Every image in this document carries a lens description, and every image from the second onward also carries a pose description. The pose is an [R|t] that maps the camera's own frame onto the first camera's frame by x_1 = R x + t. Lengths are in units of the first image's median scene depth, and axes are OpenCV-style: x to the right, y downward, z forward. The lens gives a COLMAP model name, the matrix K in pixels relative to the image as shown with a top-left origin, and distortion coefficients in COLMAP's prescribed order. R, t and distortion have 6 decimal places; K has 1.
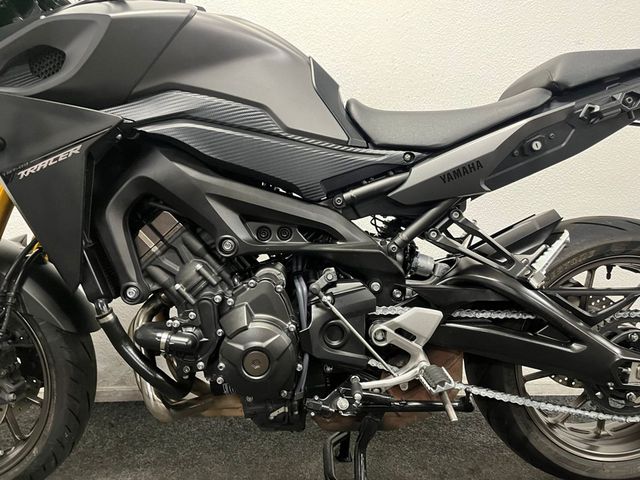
lens RADIAL K [[484.6, 0, 320.0], [0, 484.6, 240.0], [0, 0, 1]] dist [0.064928, -0.095284]
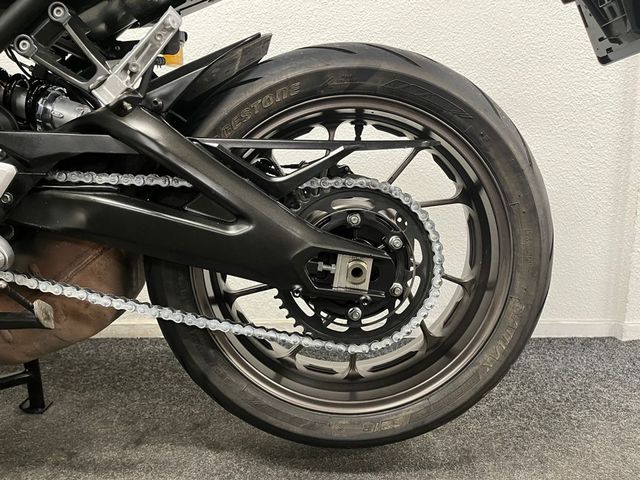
lens RADIAL K [[484.6, 0, 320.0], [0, 484.6, 240.0], [0, 0, 1]] dist [0.064928, -0.095284]
pose [[0.999891, 0.011390, 0.009423, 0.614662], [-0.011982, 0.997784, 0.065448, 0.191400], [-0.008657, -0.065554, 0.997811, 0.382638]]
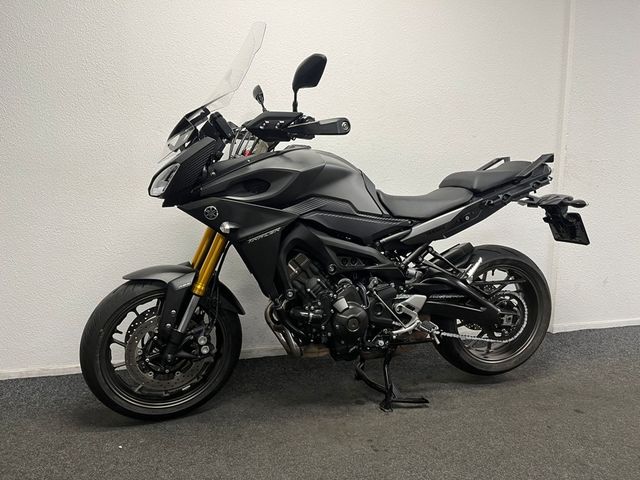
lens RADIAL K [[484.6, 0, 320.0], [0, 484.6, 240.0], [0, 0, 1]] dist [0.064928, -0.095284]
pose [[0.968849, -0.021005, 0.246760, -0.701058], [0.010496, 0.998984, 0.043825, -0.189924], [-0.247430, -0.039870, 0.968085, -0.906315]]
